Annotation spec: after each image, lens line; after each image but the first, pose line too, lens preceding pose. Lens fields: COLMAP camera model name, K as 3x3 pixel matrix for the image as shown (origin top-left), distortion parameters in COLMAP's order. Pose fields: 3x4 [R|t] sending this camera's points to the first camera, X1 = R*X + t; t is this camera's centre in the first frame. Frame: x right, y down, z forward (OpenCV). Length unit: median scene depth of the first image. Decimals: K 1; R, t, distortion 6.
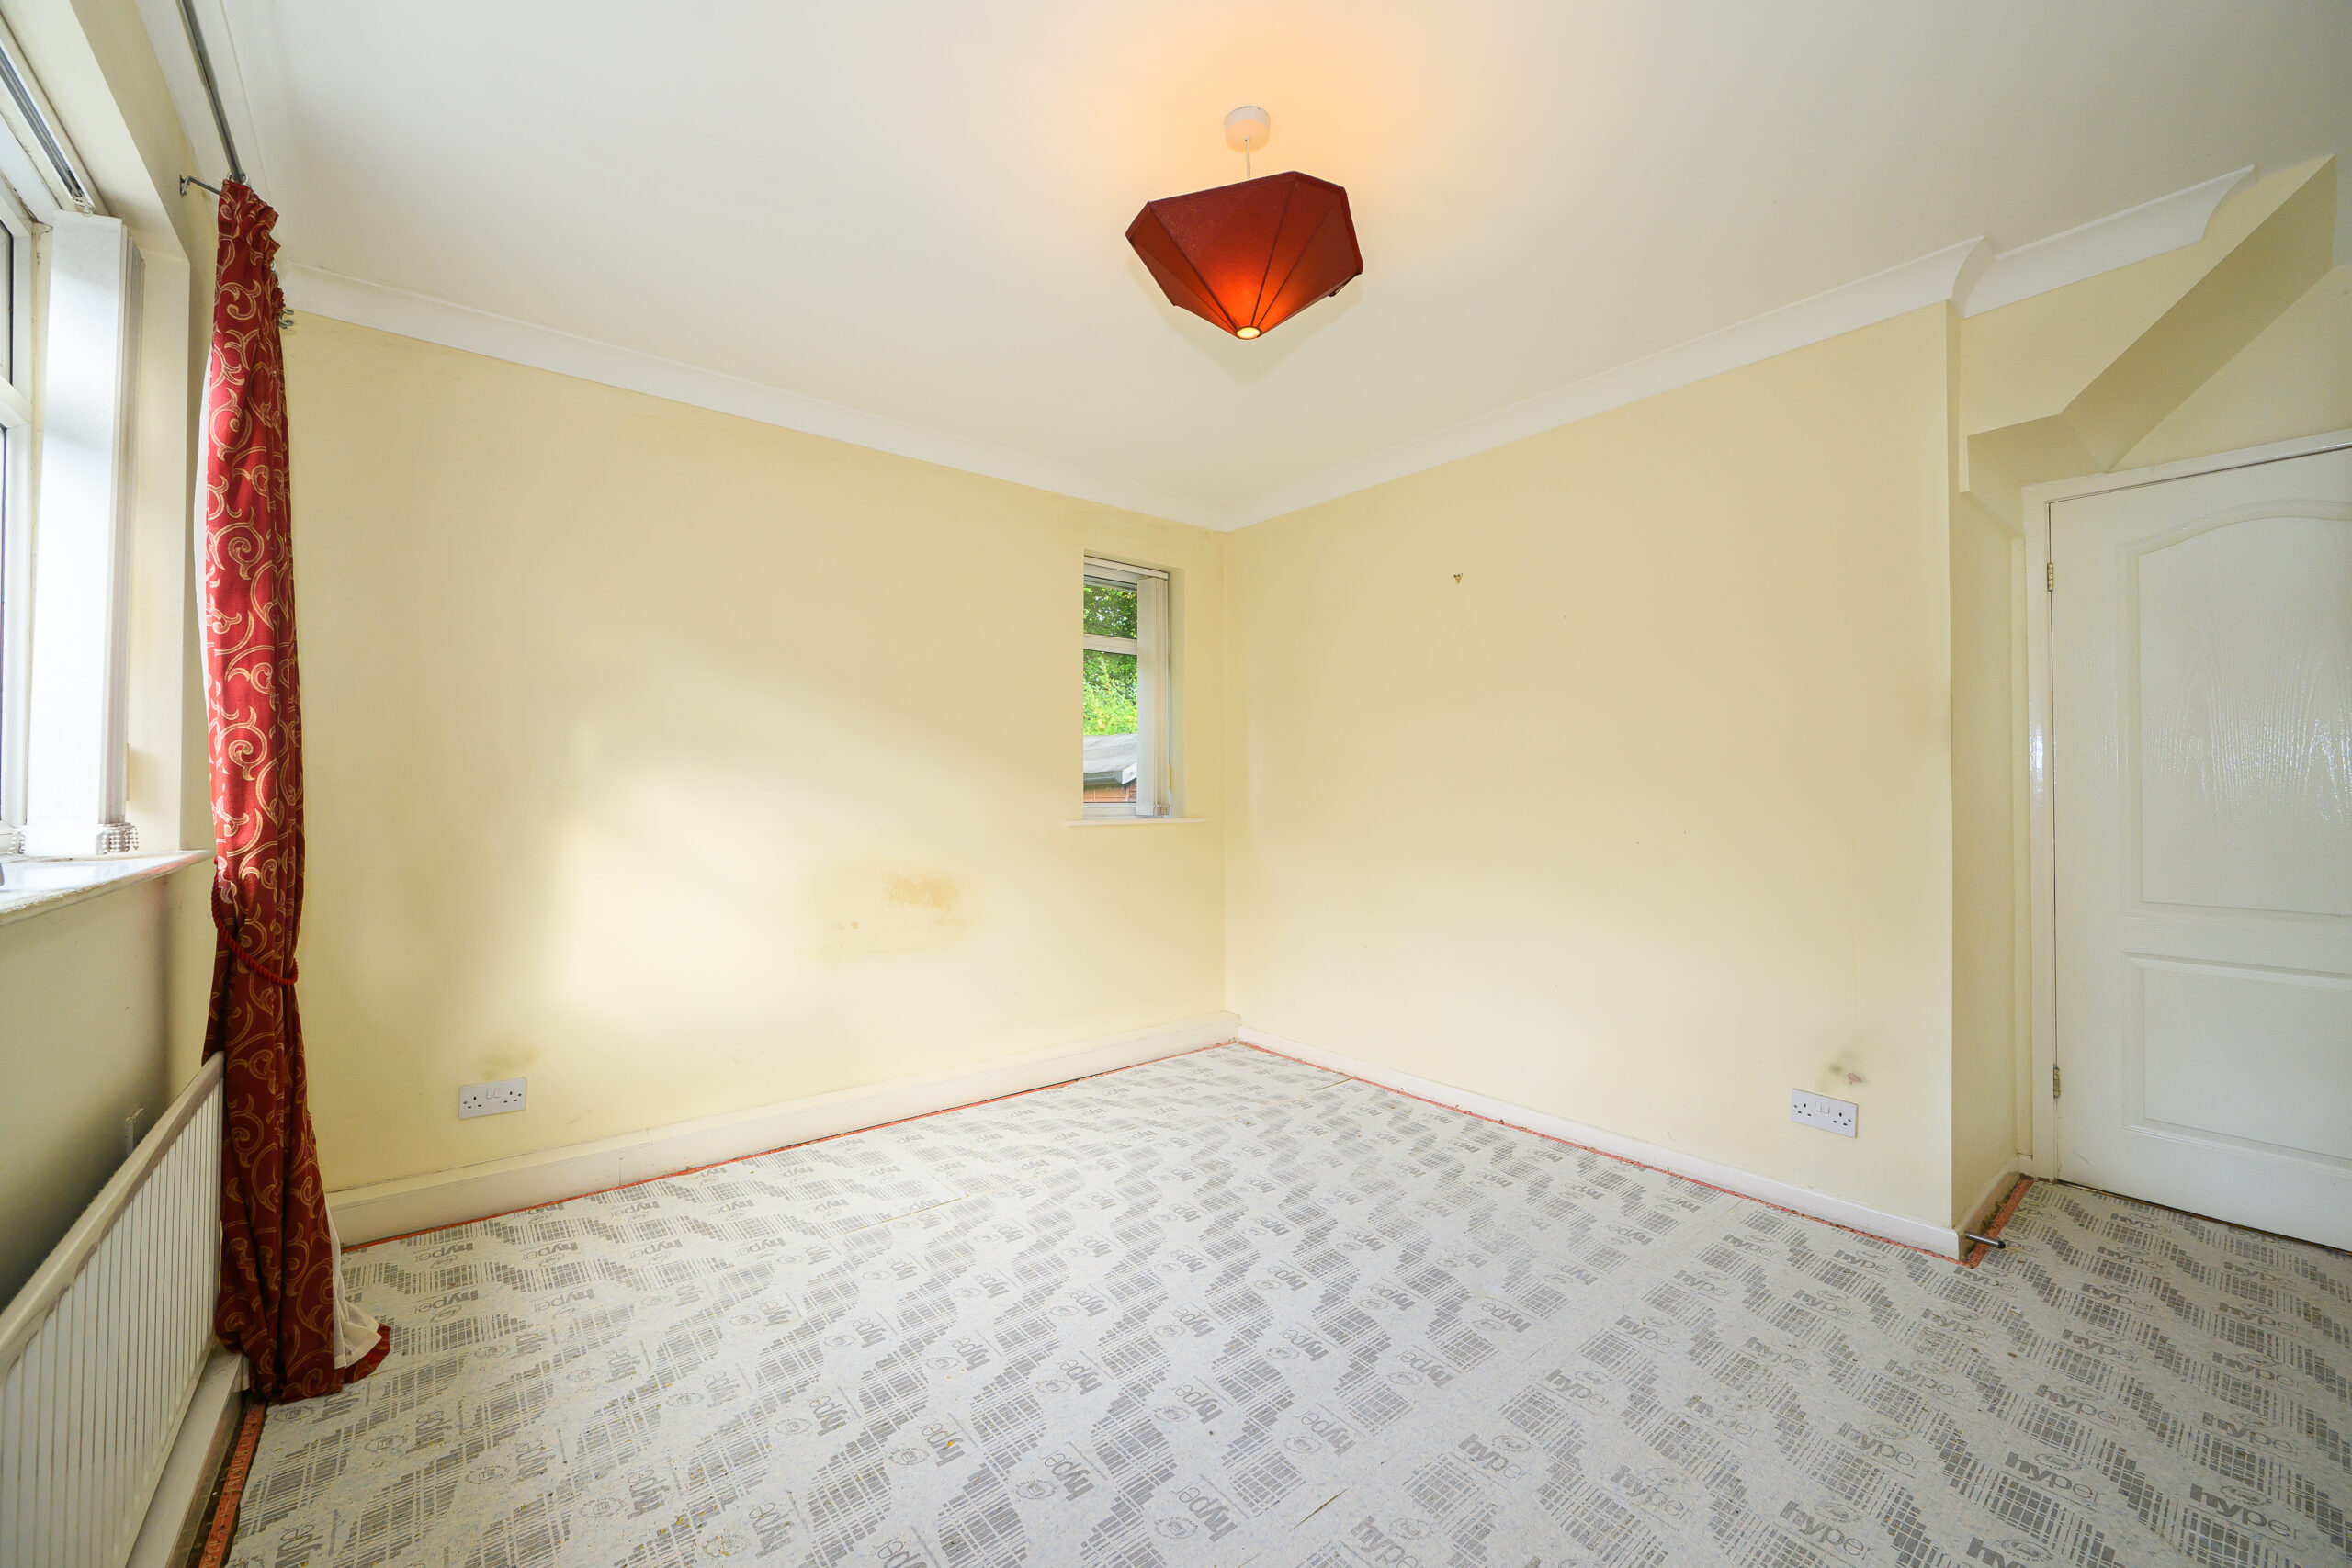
lens RADIAL K [[914.2, 0, 1177.8], [0, 914.2, 789.8], [0, 0, 1]] dist [0.000700, -0.000493]
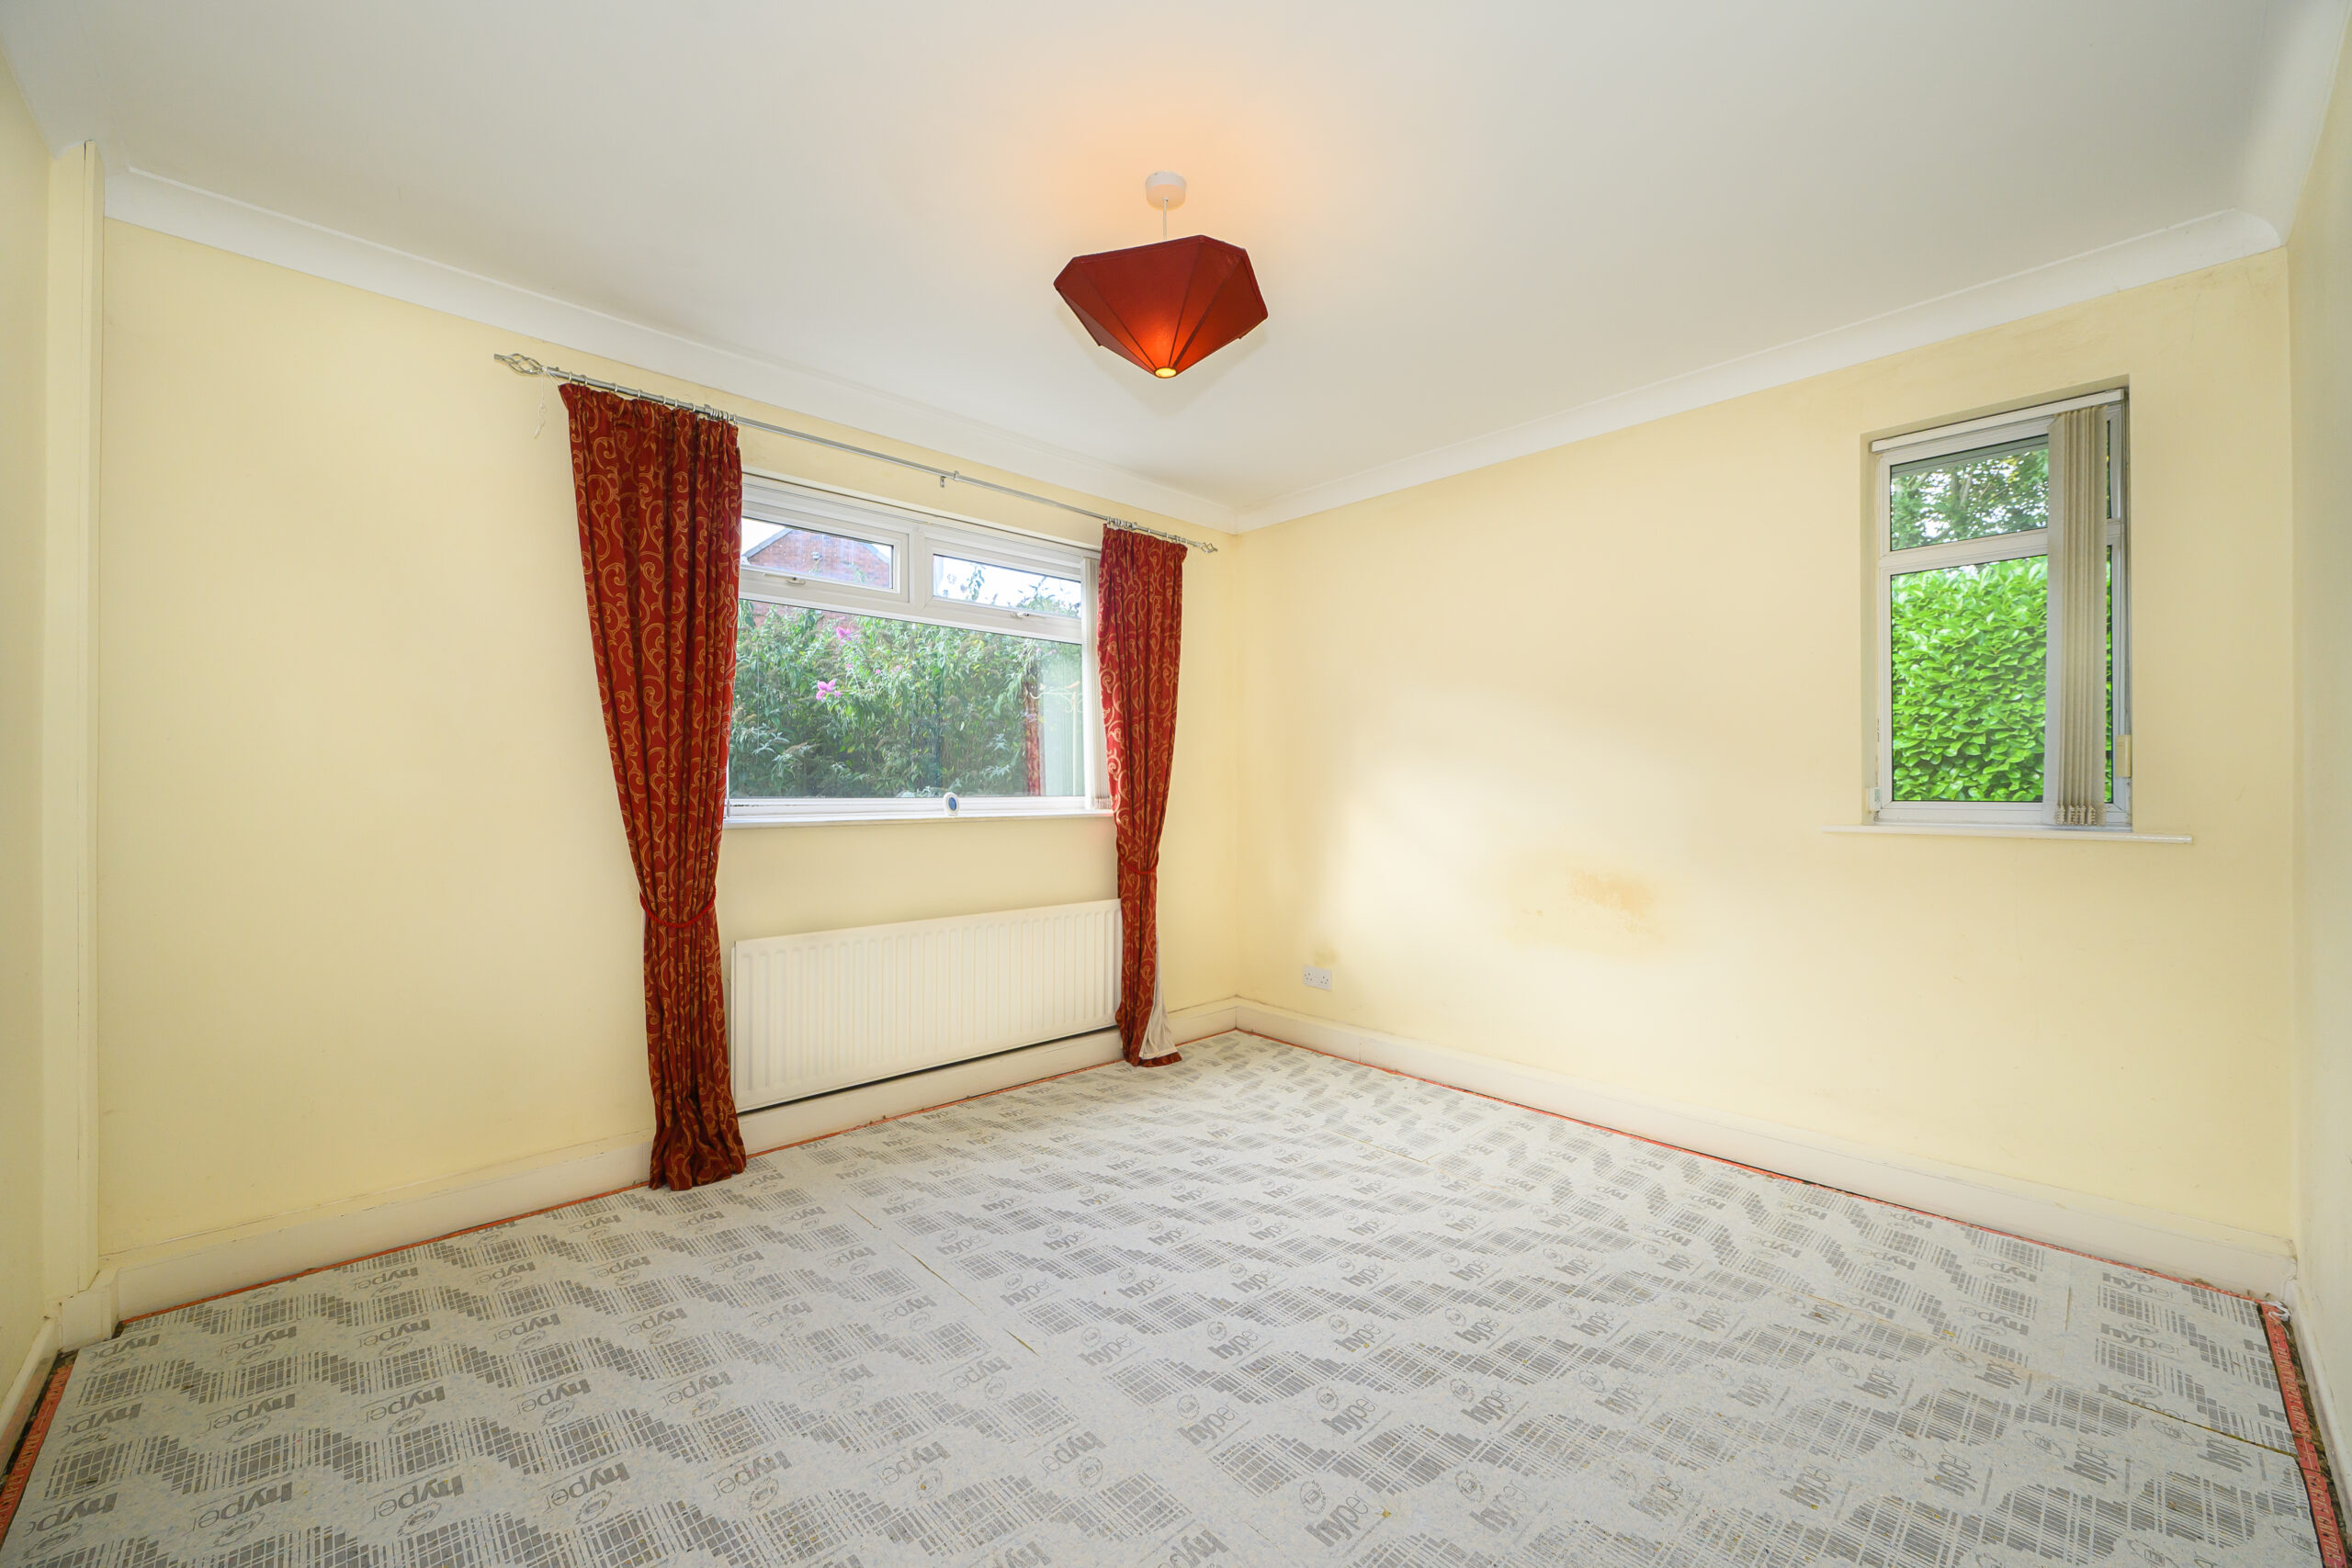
lens RADIAL K [[914.2, 0, 1177.8], [0, 914.2, 789.8], [0, 0, 1]] dist [0.000700, -0.000493]
pose [[0.069528, 0.001348, -0.997579, 0.857264], [0.000469, 0.999999, 0.001384, 0.007097], [0.997580, -0.000564, 0.069527, 0.670042]]
